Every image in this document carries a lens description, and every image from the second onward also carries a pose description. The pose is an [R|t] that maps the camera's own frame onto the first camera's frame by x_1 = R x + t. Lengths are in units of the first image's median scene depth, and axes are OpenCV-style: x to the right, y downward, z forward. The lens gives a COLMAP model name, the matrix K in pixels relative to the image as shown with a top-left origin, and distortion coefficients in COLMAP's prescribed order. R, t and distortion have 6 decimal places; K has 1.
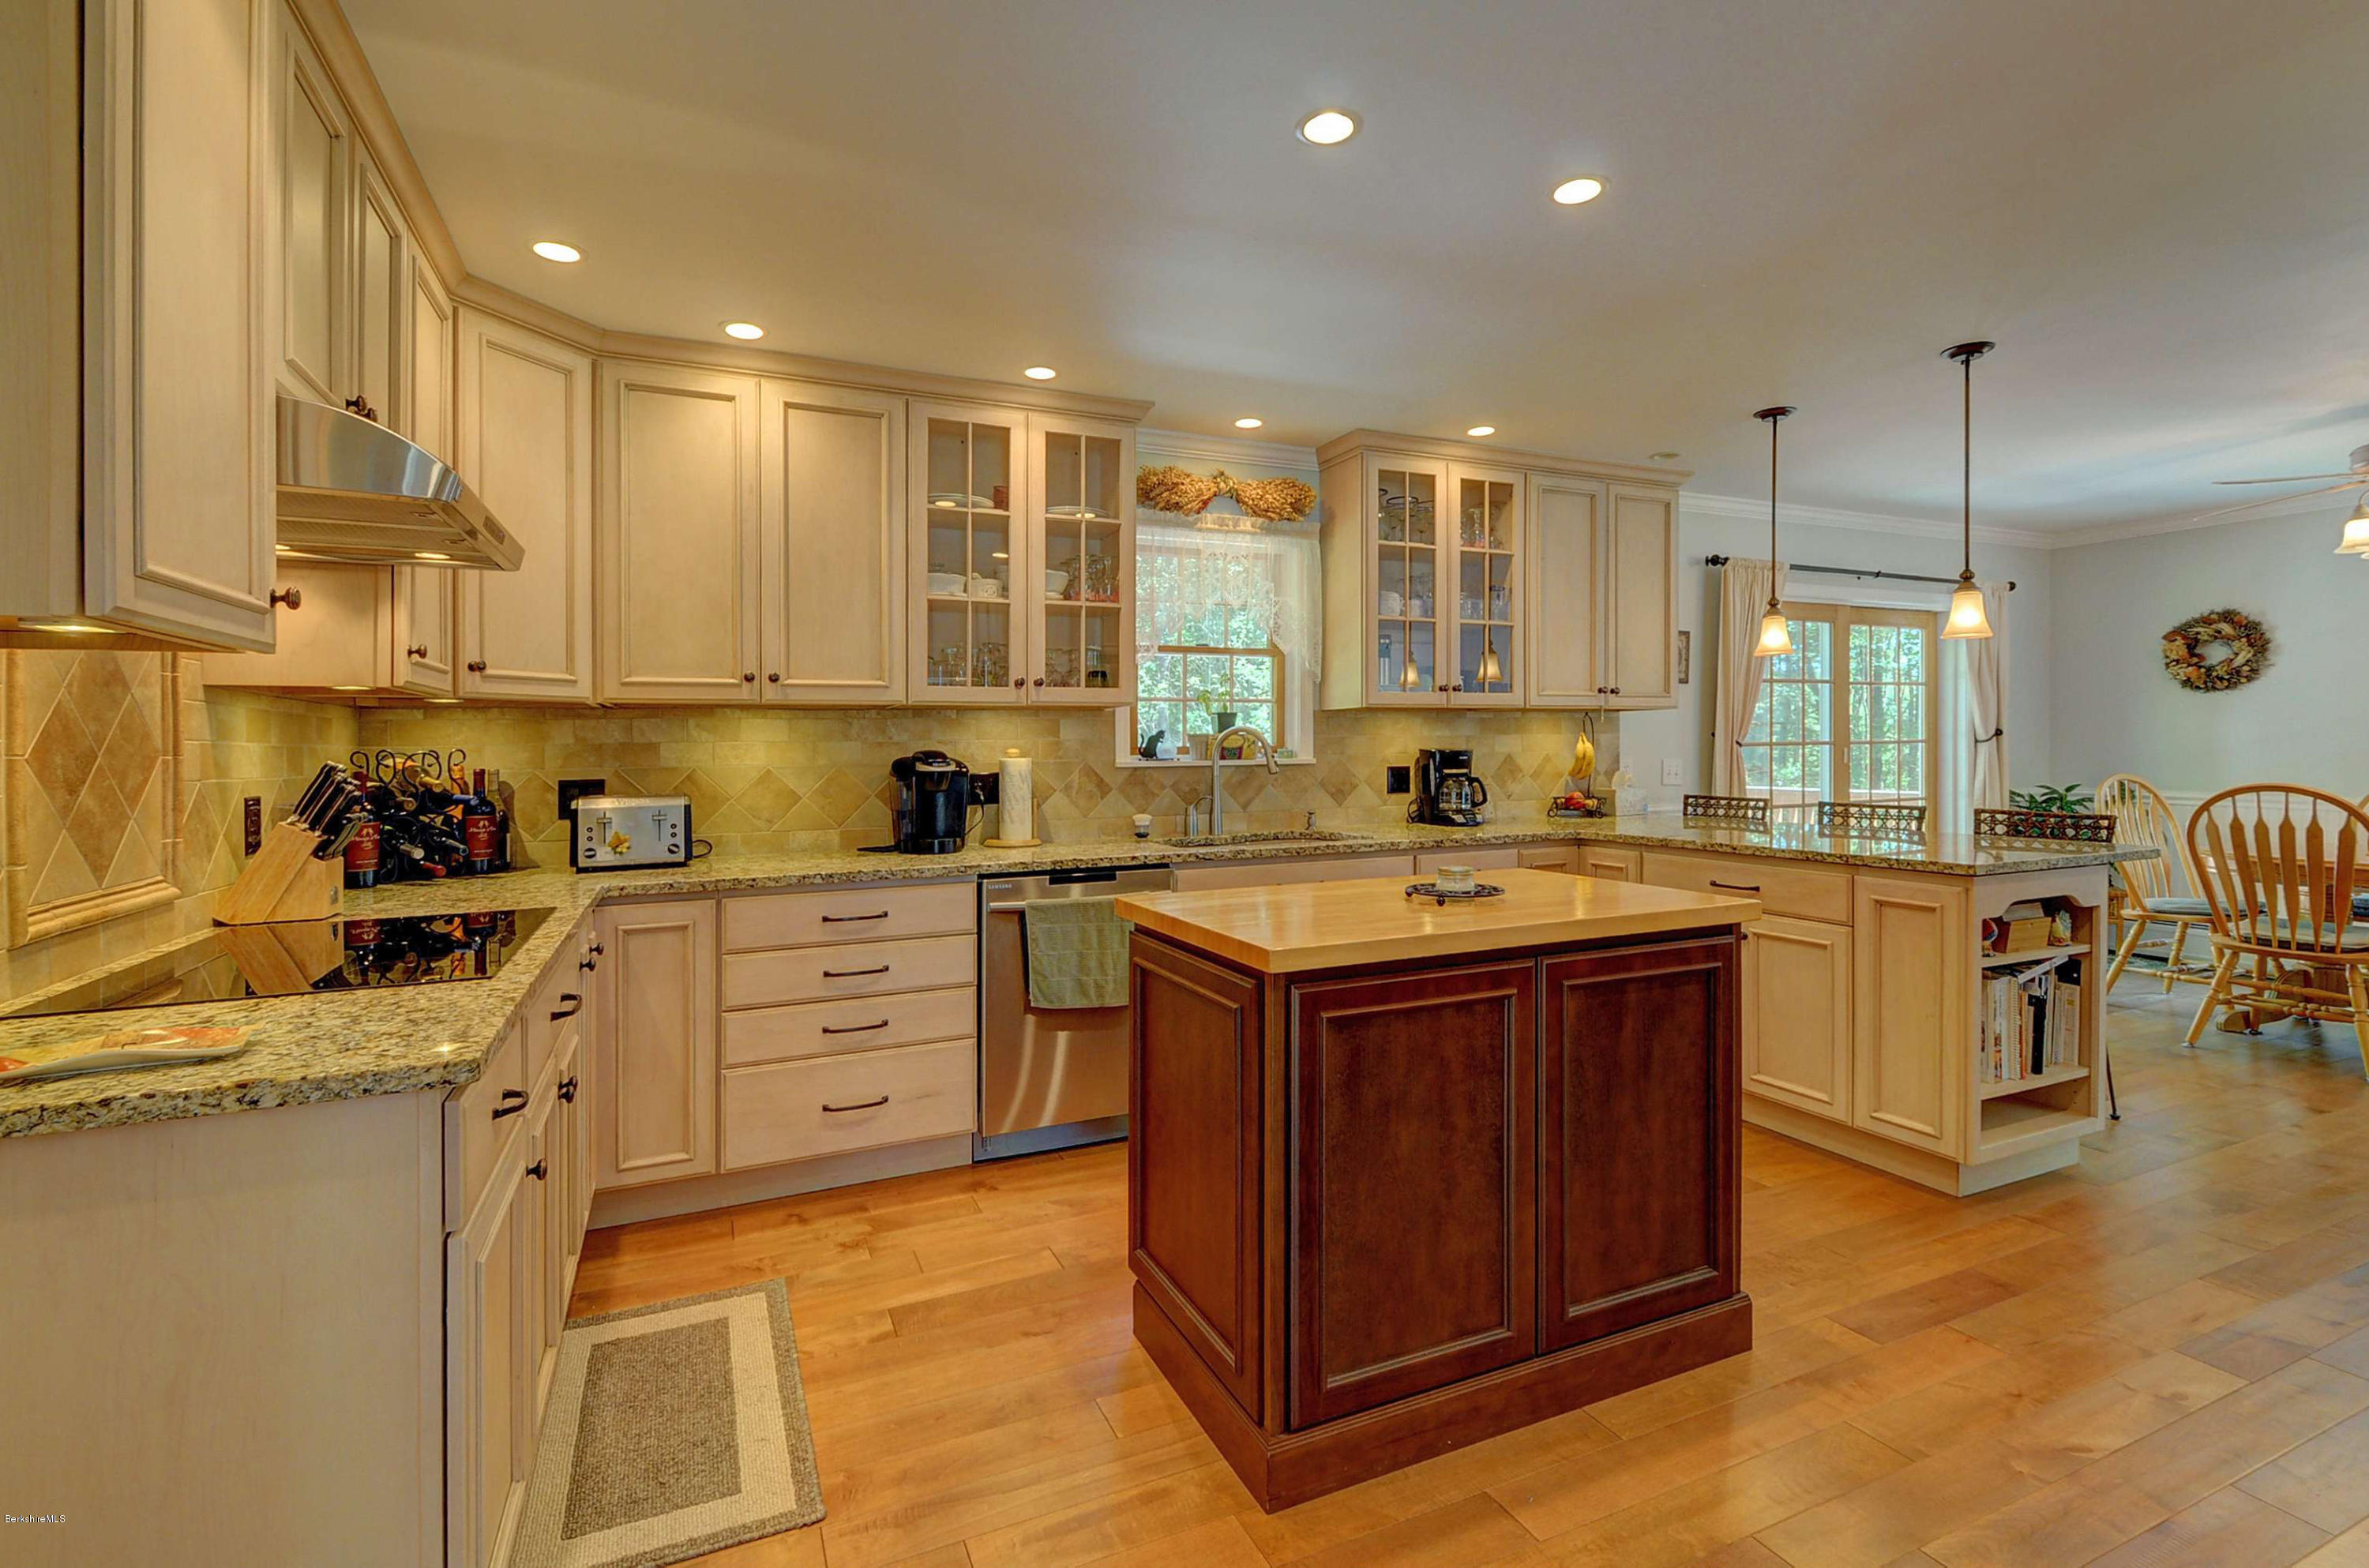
lens RADIAL K [[1070.6, 0, 1181.4], [0, 1070.6, 755.1], [0, 0, 1]] dist [0.002547, -0.004687]
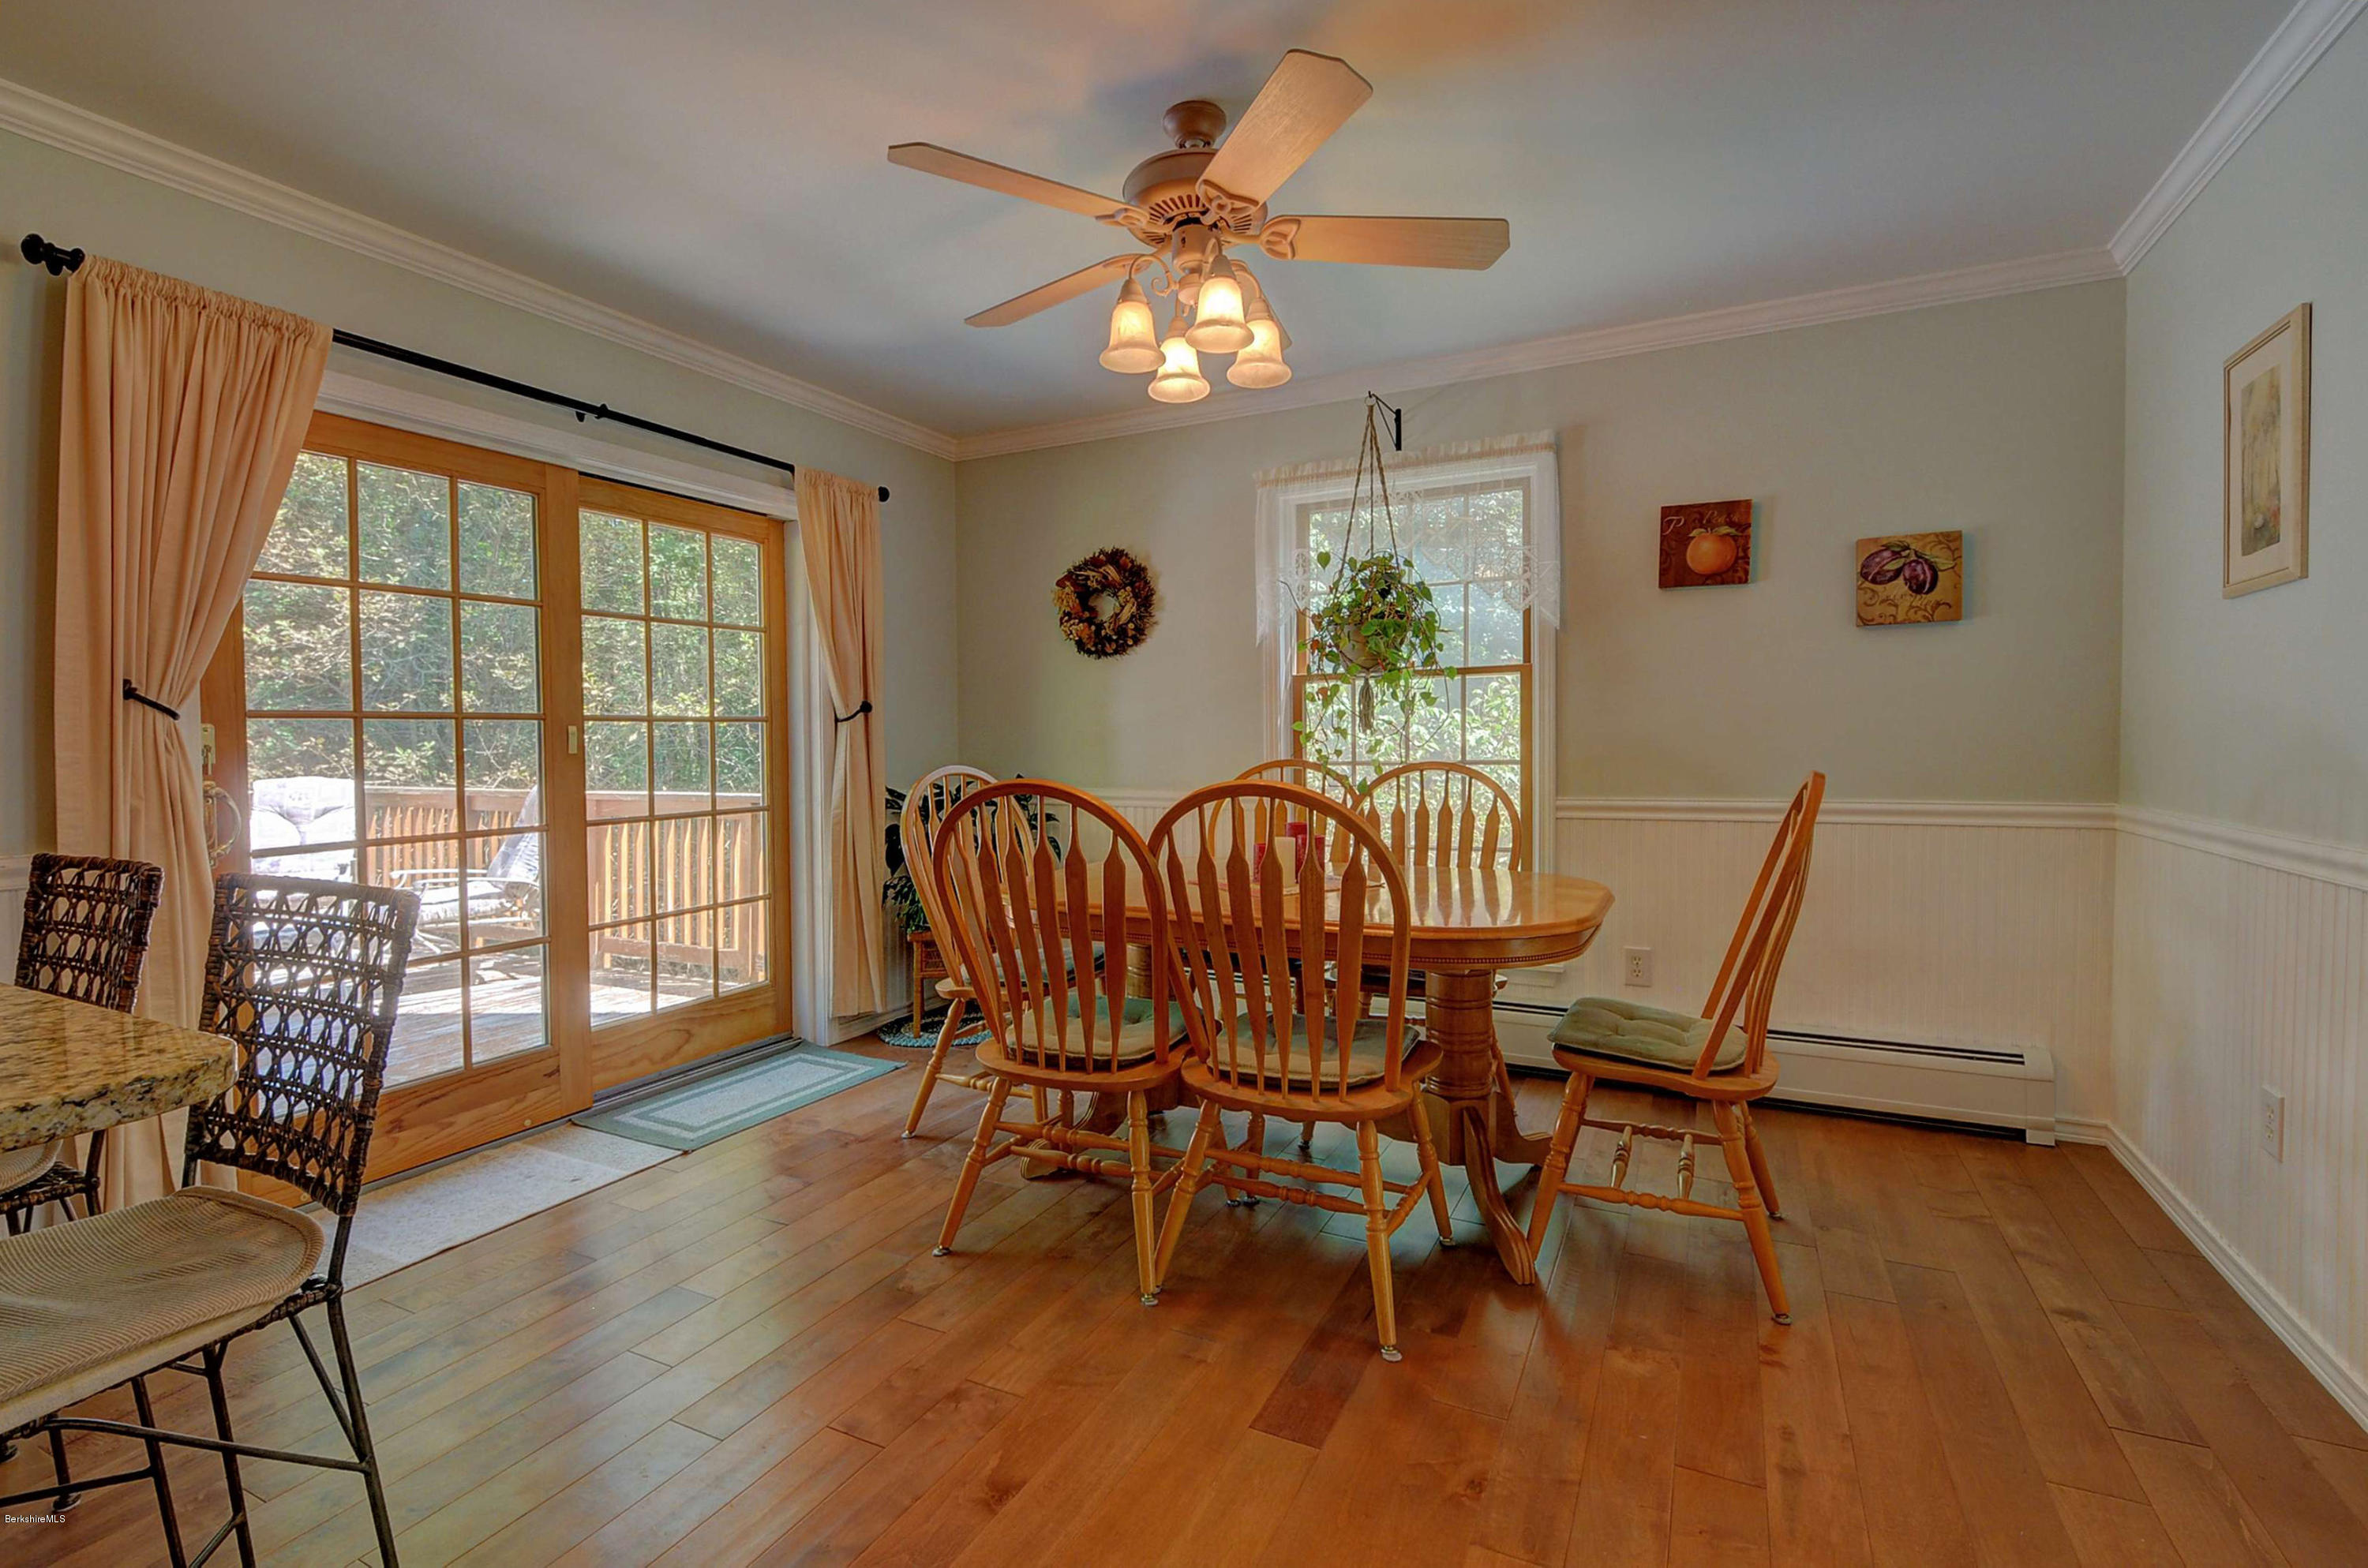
lens RADIAL K [[1057.1, 0, 1184.7], [0, 1057.1, 775.4], [0, 0, 1]] dist [-0.004110, -0.001168]
pose [[0.777039, -0.015730, 0.629256, 0.535323], [0.002693, 0.999762, 0.021666, 0.008959], [-0.629447, -0.015141, 0.776896, 0.376967]]
